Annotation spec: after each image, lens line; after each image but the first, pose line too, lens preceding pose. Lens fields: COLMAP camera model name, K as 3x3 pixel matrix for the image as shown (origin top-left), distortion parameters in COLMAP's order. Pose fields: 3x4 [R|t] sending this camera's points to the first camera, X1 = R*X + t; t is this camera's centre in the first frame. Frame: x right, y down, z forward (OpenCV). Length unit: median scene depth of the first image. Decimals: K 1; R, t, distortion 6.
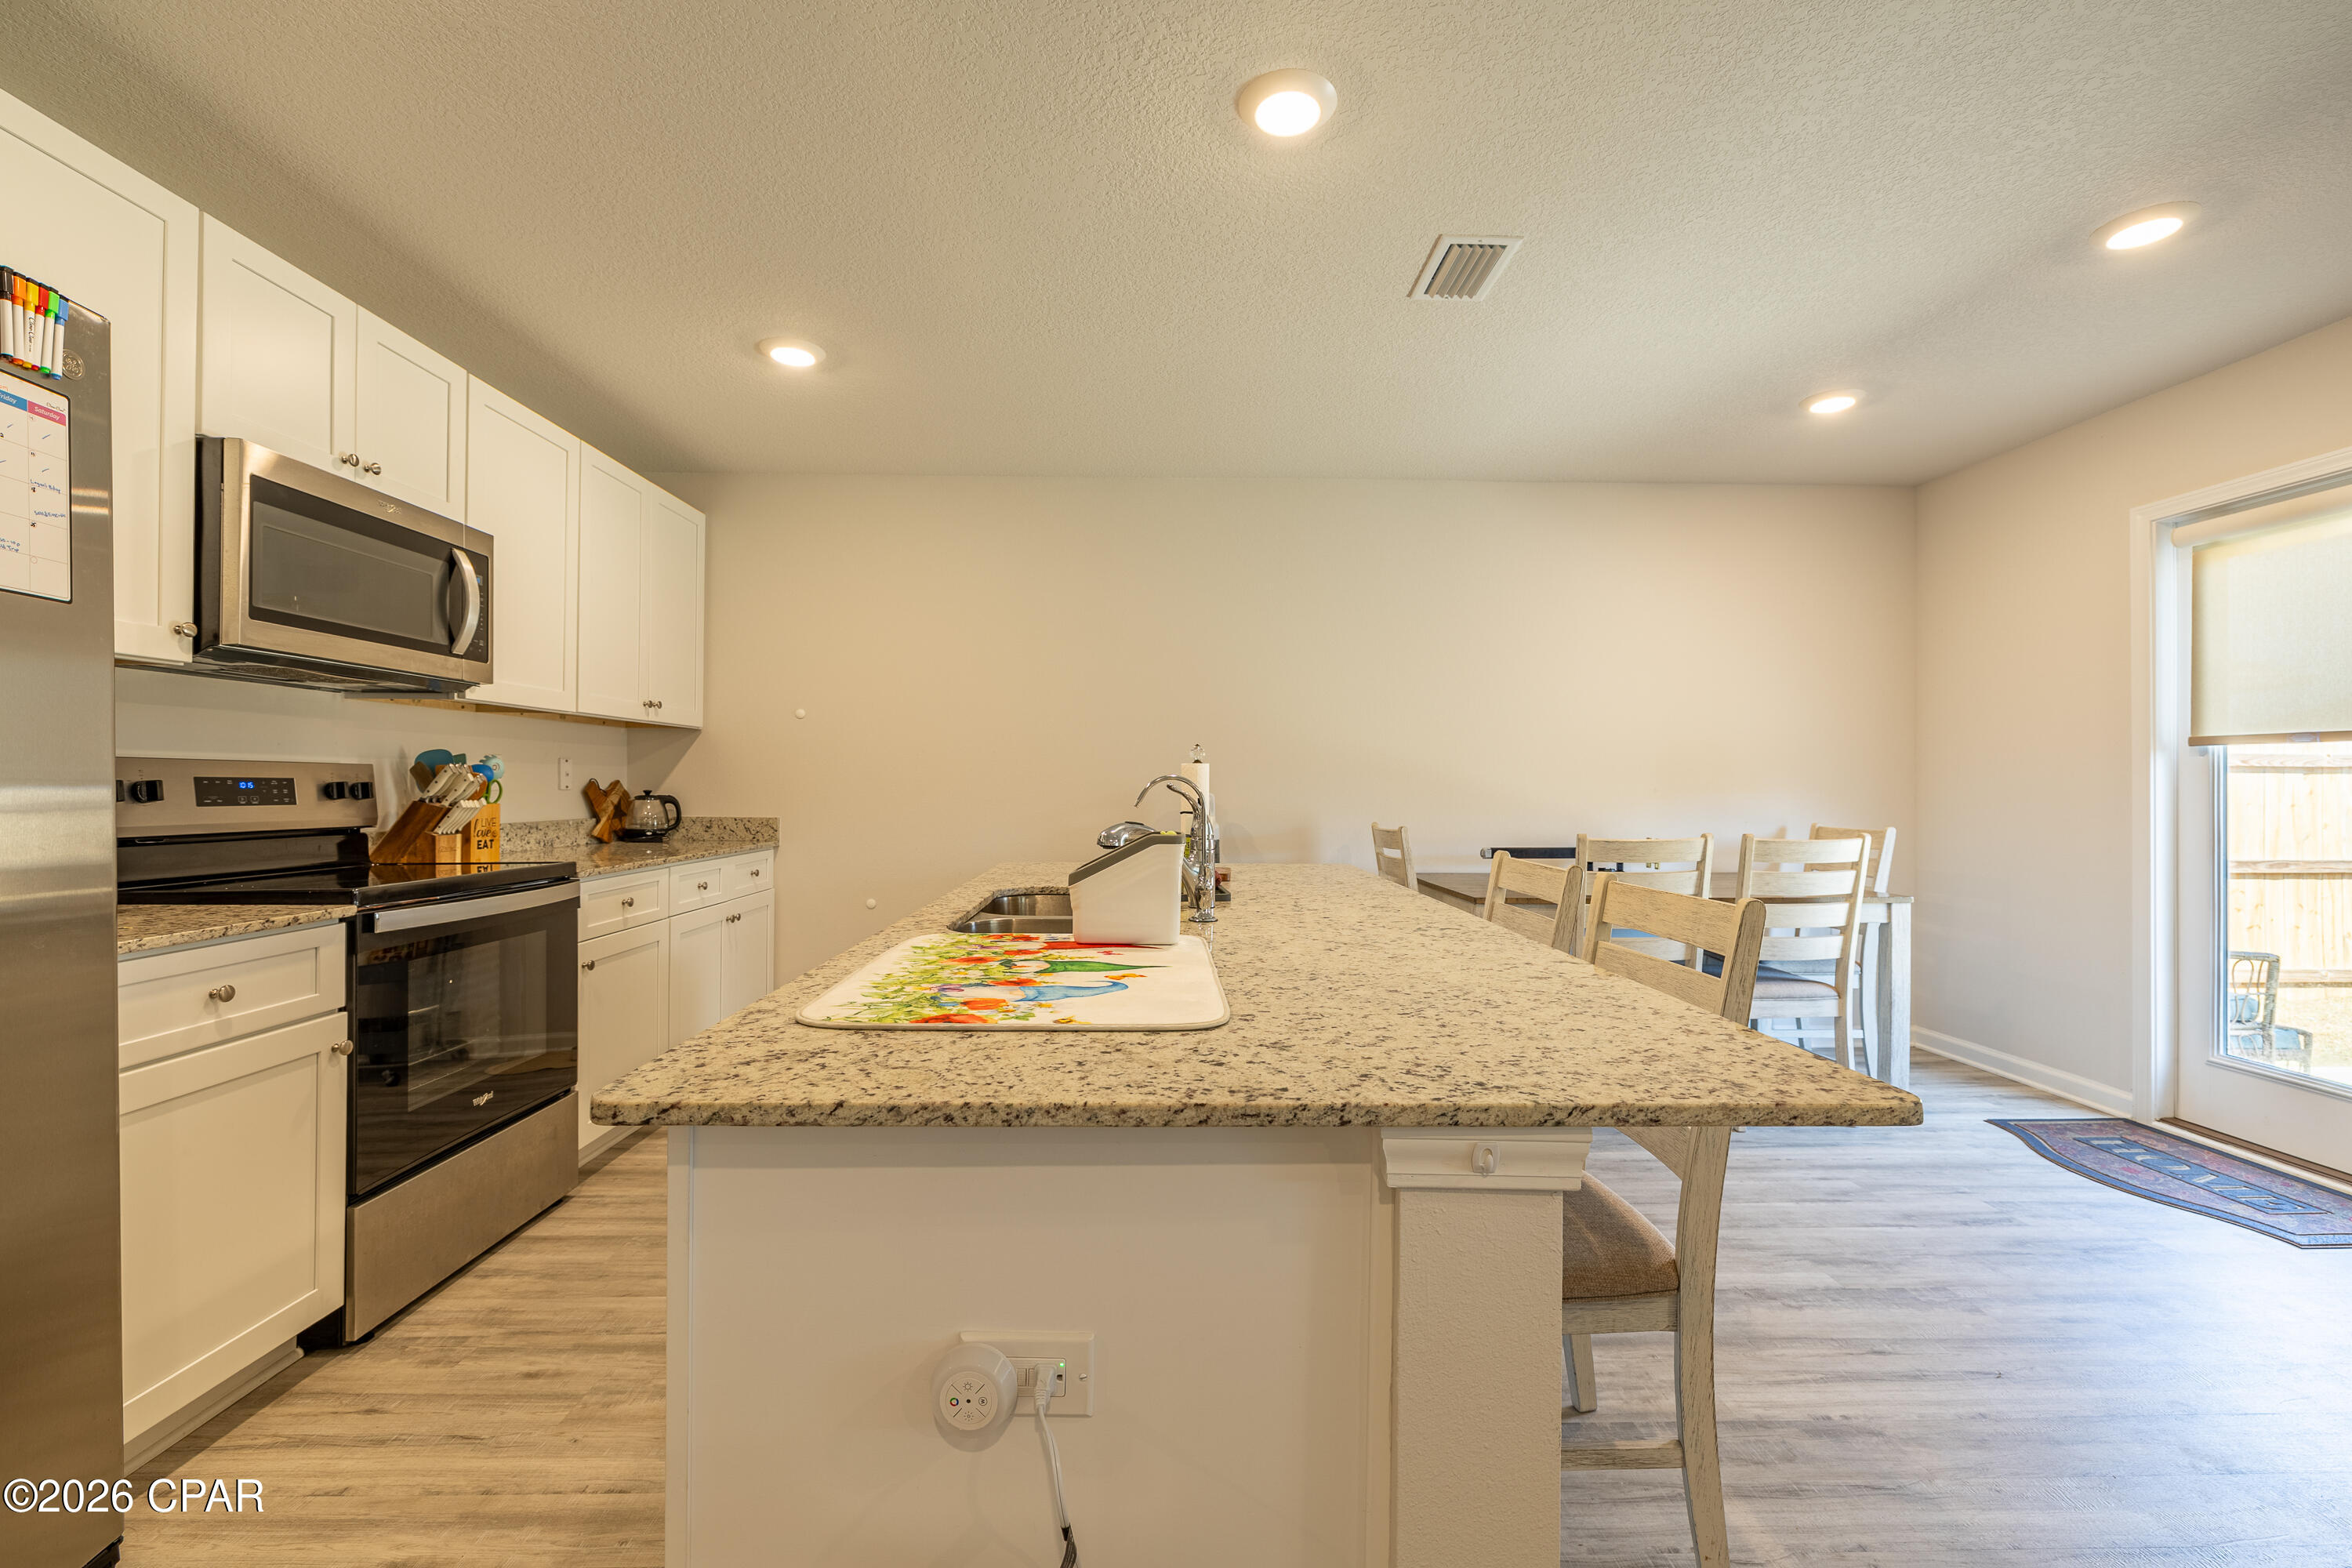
lens RADIAL K [[982.3, 0, 1176.0], [0, 982.3, 784.0], [0, 0, 1]] dist [0.001324, 0.000855]
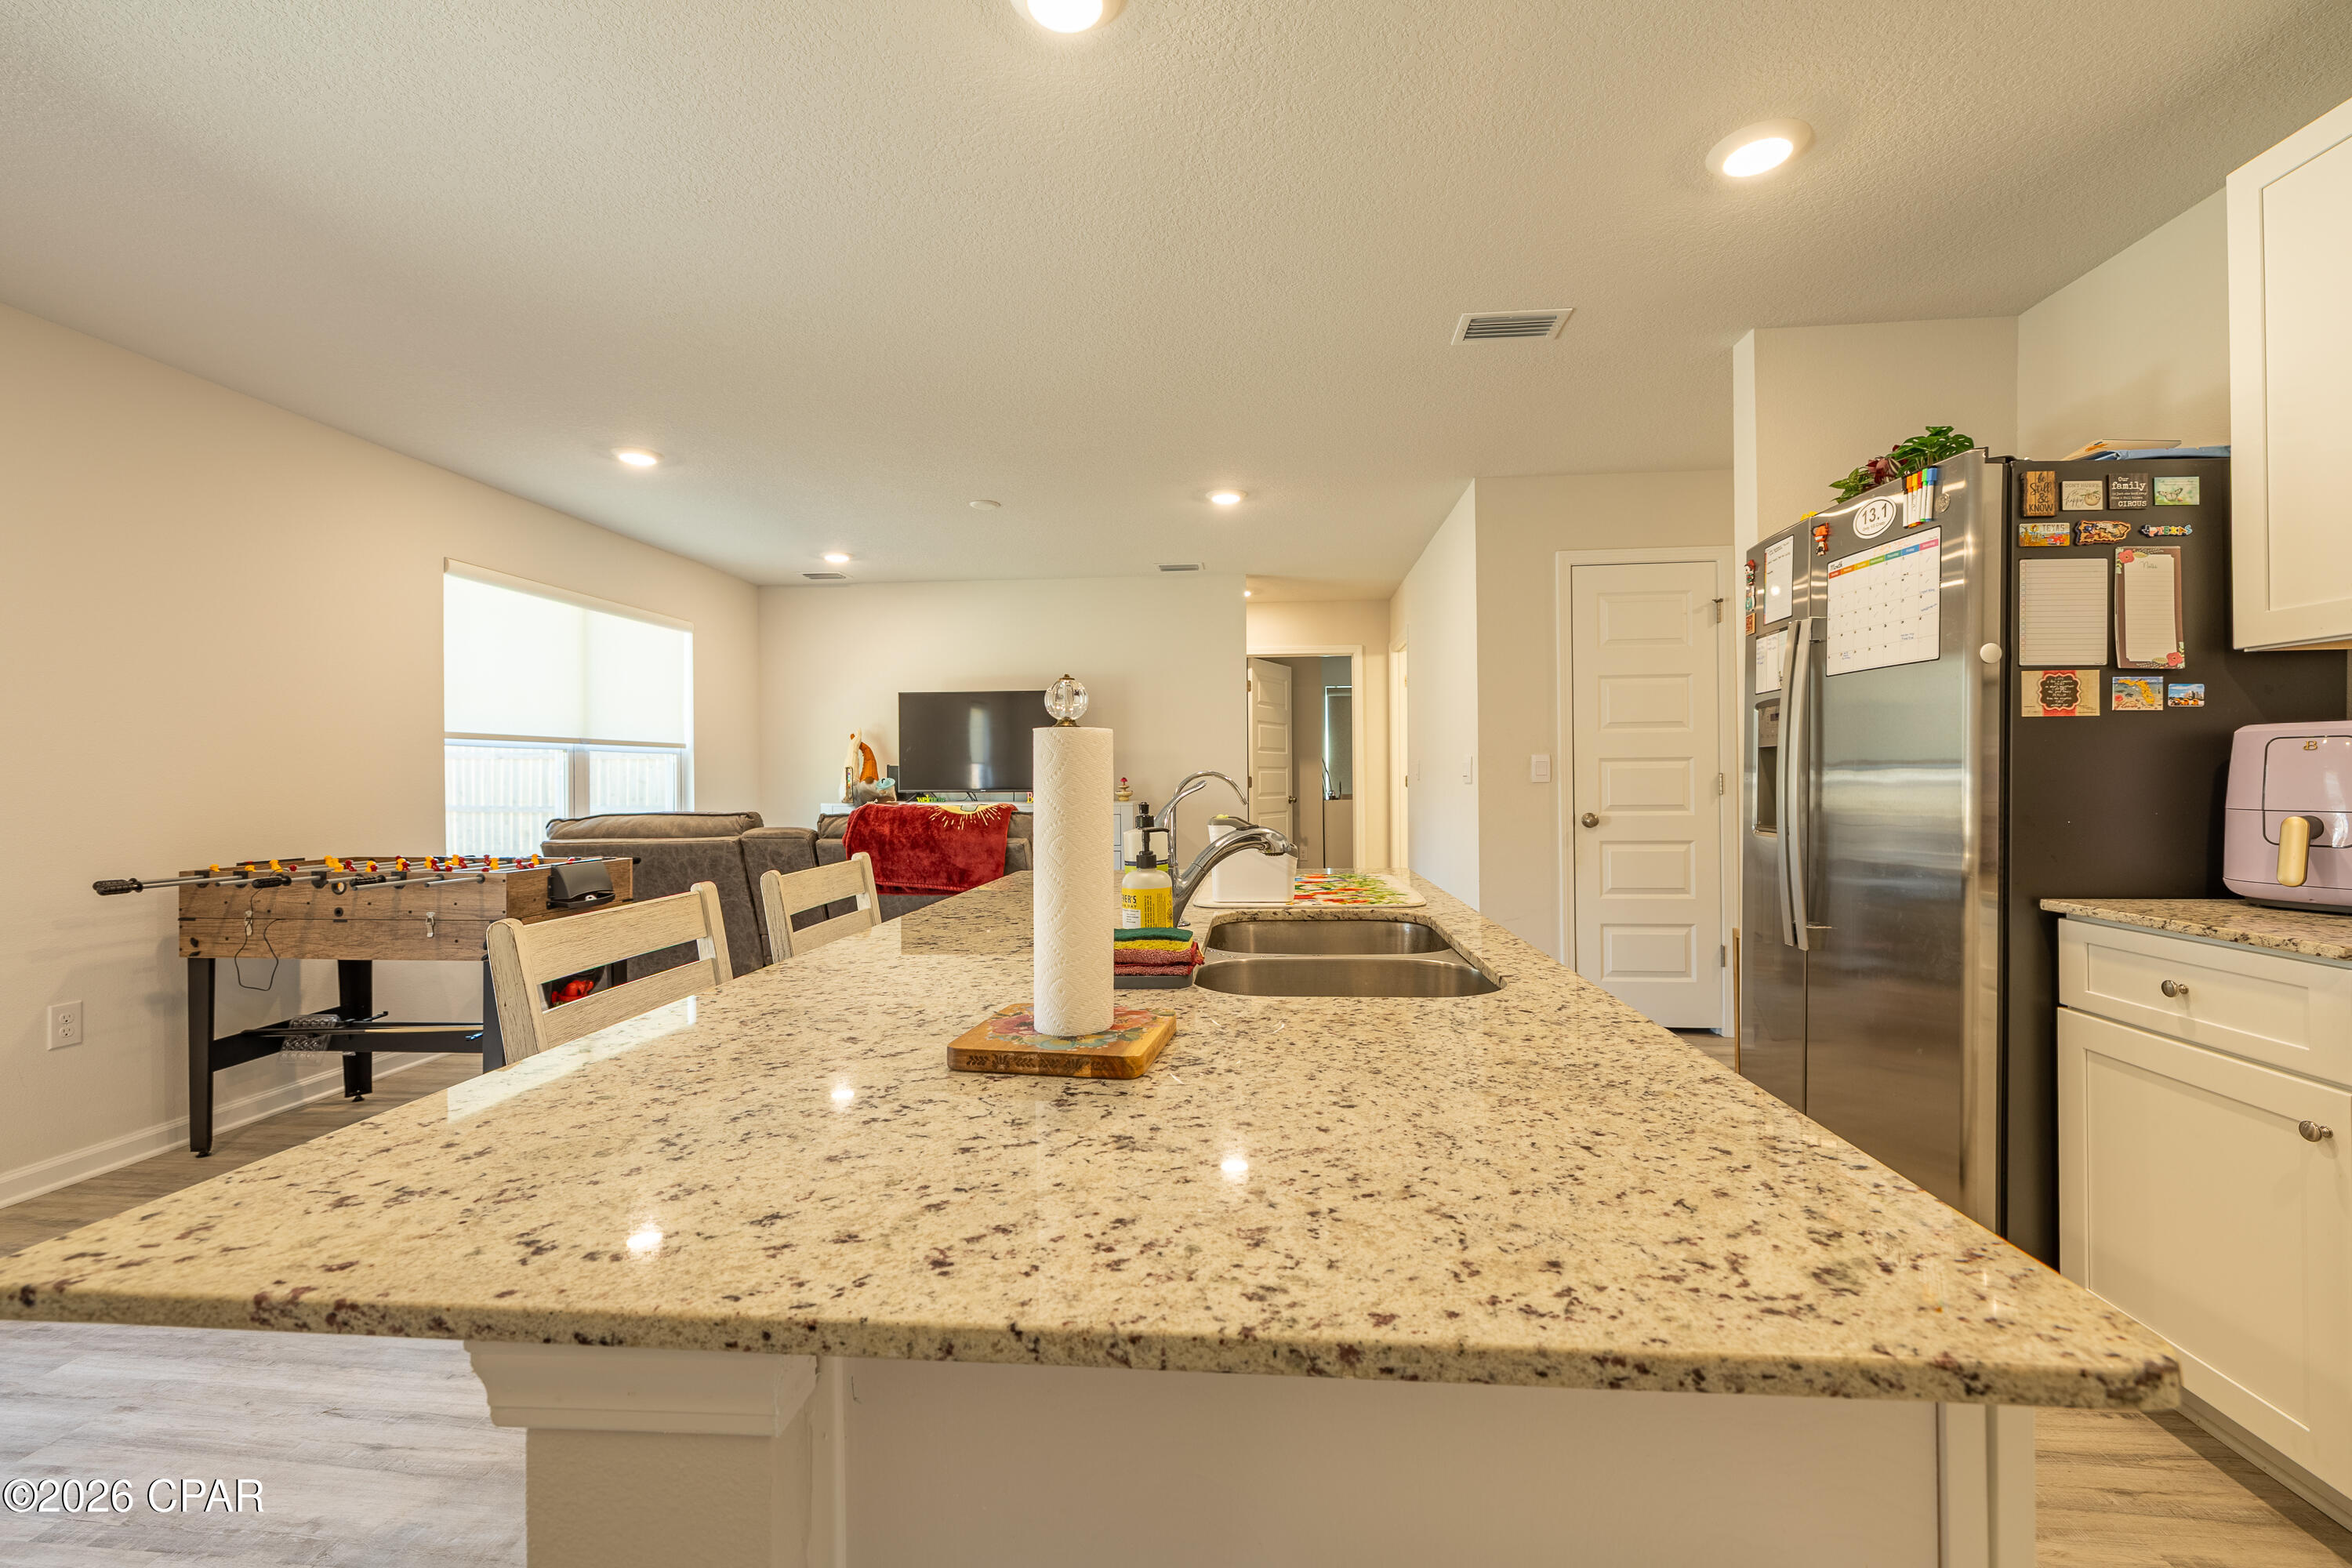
lens RADIAL K [[985.0, 0, 1173.8], [0, 985.0, 774.2], [0, 0, 1]] dist [0.001054, 0.000881]
pose [[-0.992507, 0.003068, 0.122145, -0.057704], [0.002803, 0.999993, -0.002344, -0.001649], [-0.122152, -0.001984, -0.992509, 1.274696]]
